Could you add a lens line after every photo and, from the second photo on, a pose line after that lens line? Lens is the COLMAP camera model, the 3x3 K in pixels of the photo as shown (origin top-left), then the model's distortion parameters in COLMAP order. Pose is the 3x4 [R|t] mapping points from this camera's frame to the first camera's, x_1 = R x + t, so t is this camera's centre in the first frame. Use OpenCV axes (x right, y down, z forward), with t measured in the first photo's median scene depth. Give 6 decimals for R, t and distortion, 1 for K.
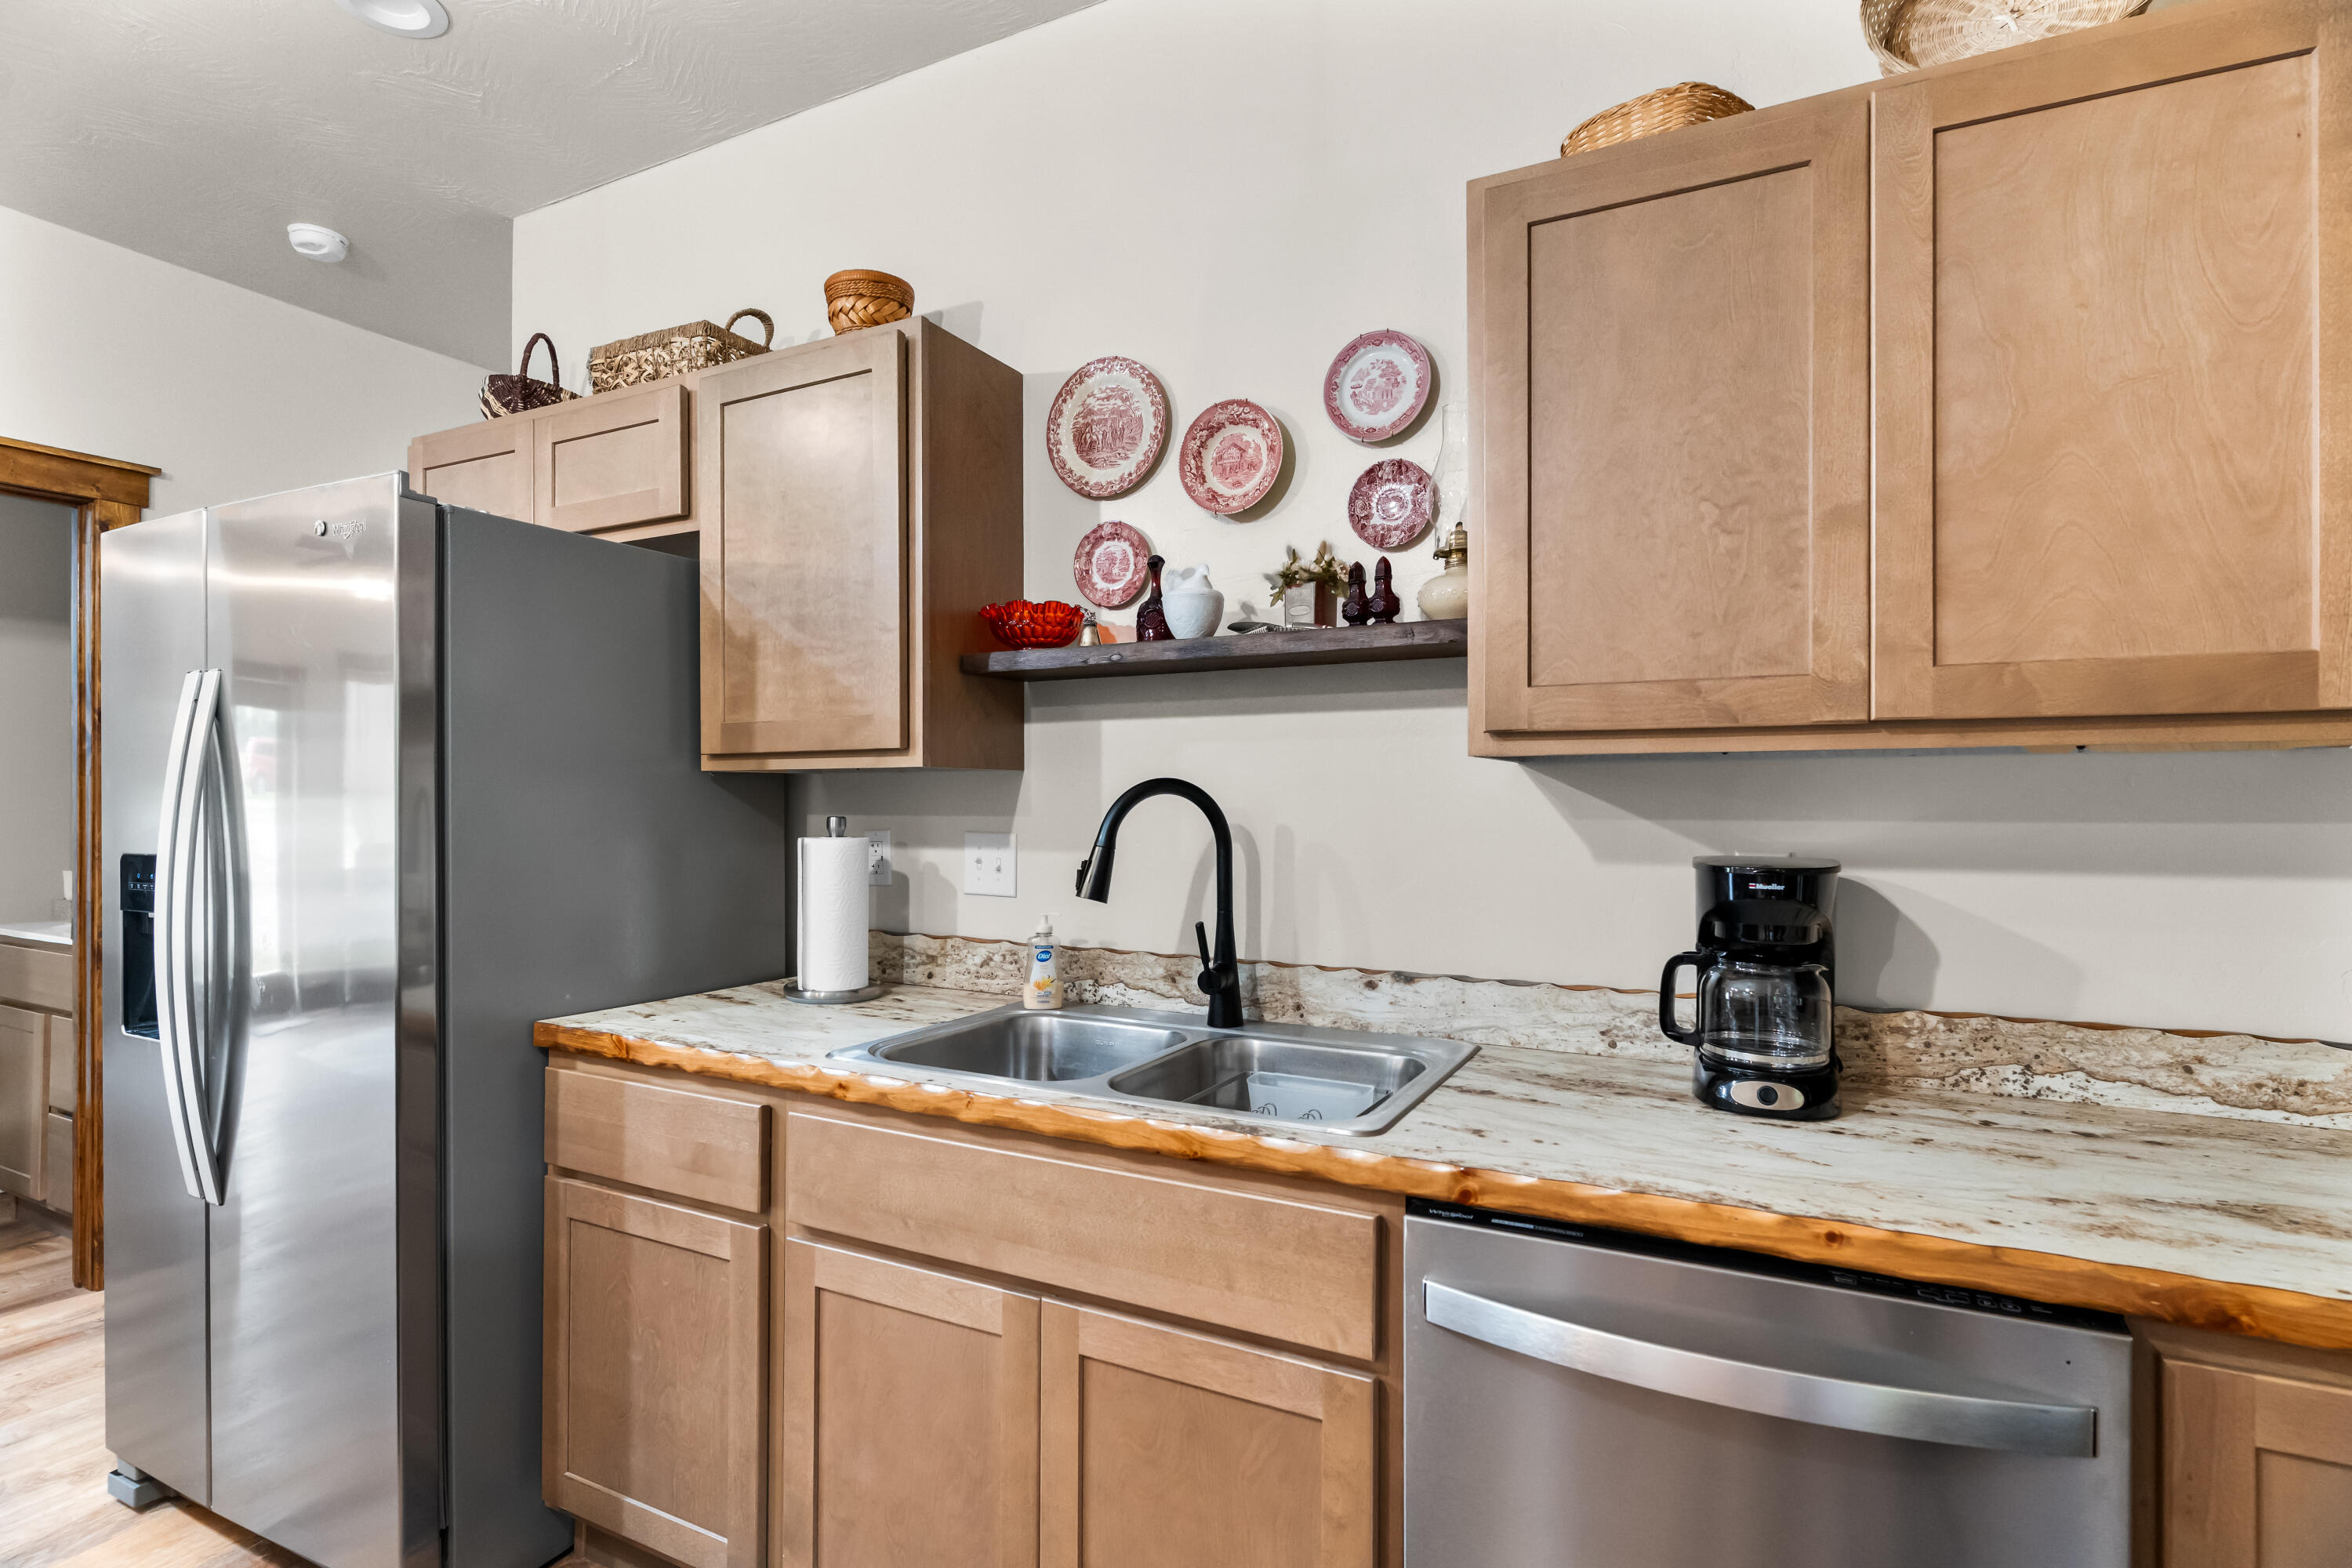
lens RADIAL K [[1152.9, 0, 1180.0], [0, 1152.9, 815.5], [0, 0, 1]] dist [-0.002483, 0.000347]
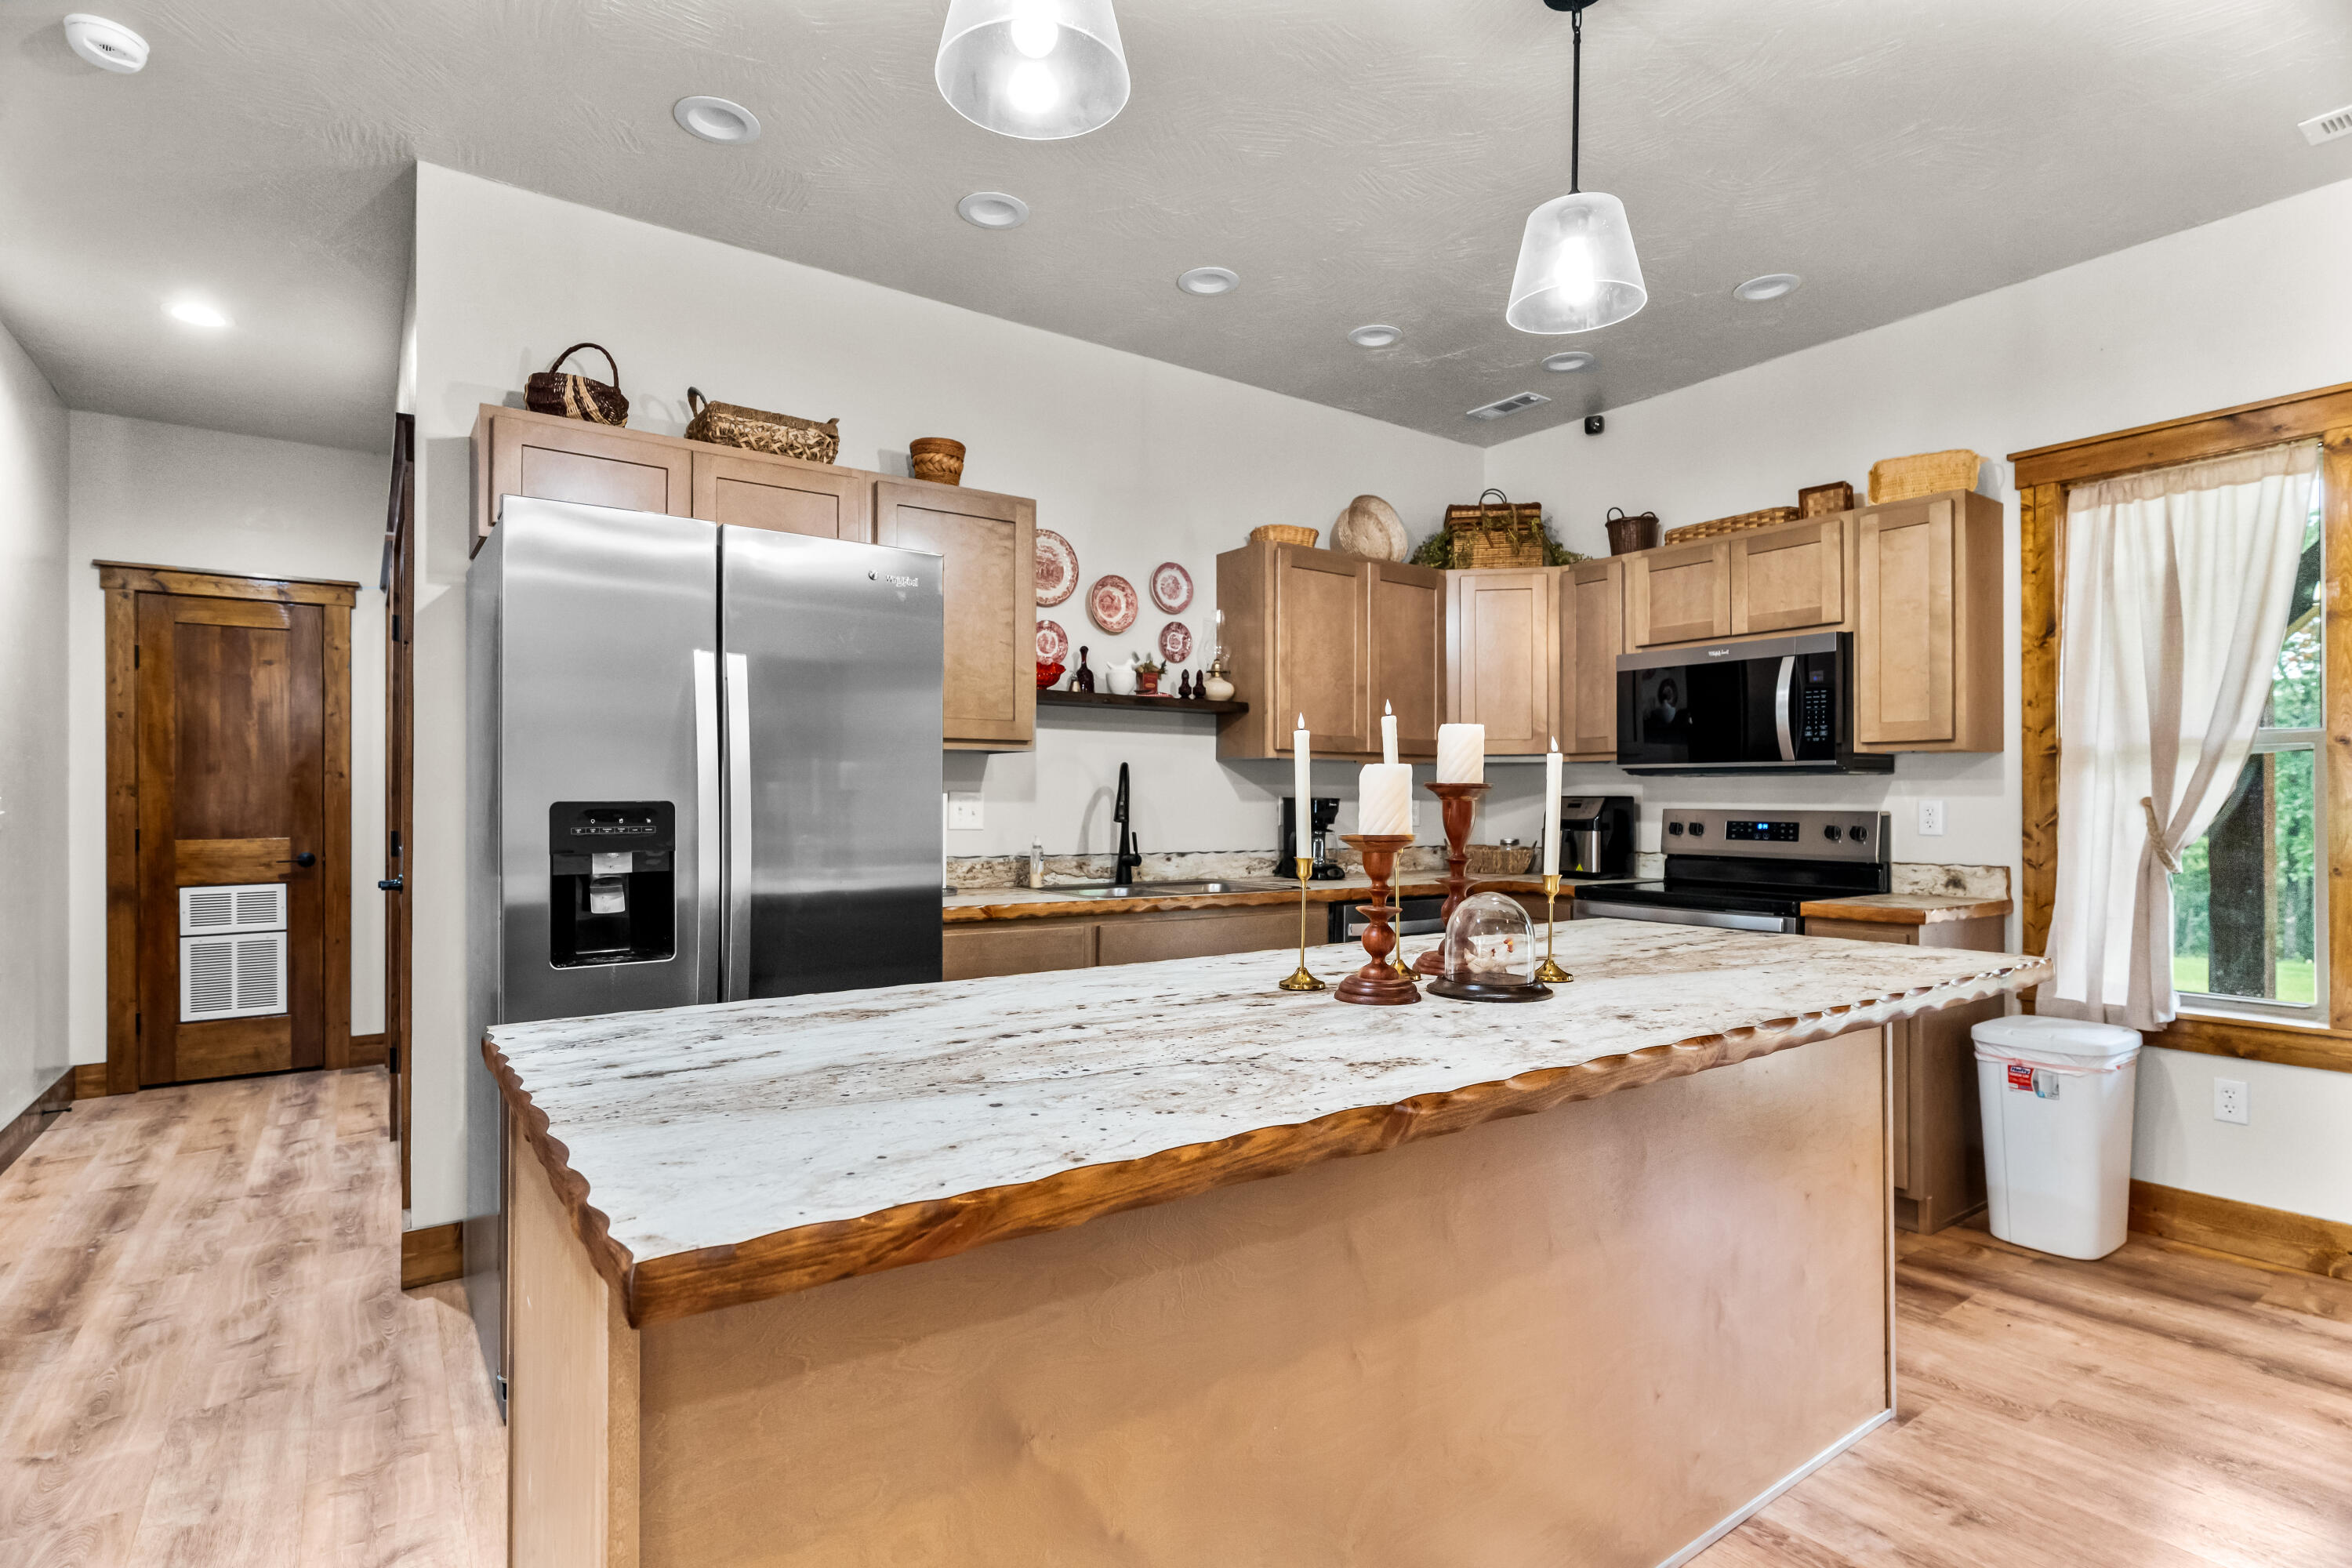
lens RADIAL K [[1145.5, 0, 1177.9], [0, 1145.5, 794.8], [0, 0, 1]] dist [-0.001281, 0.000234]
pose [[0.450986, 0.002551, 0.892527, -1.759661], [0.003709, 0.999982, -0.004733, 0.034701], [-0.892523, 0.005444, 0.450968, 0.001809]]
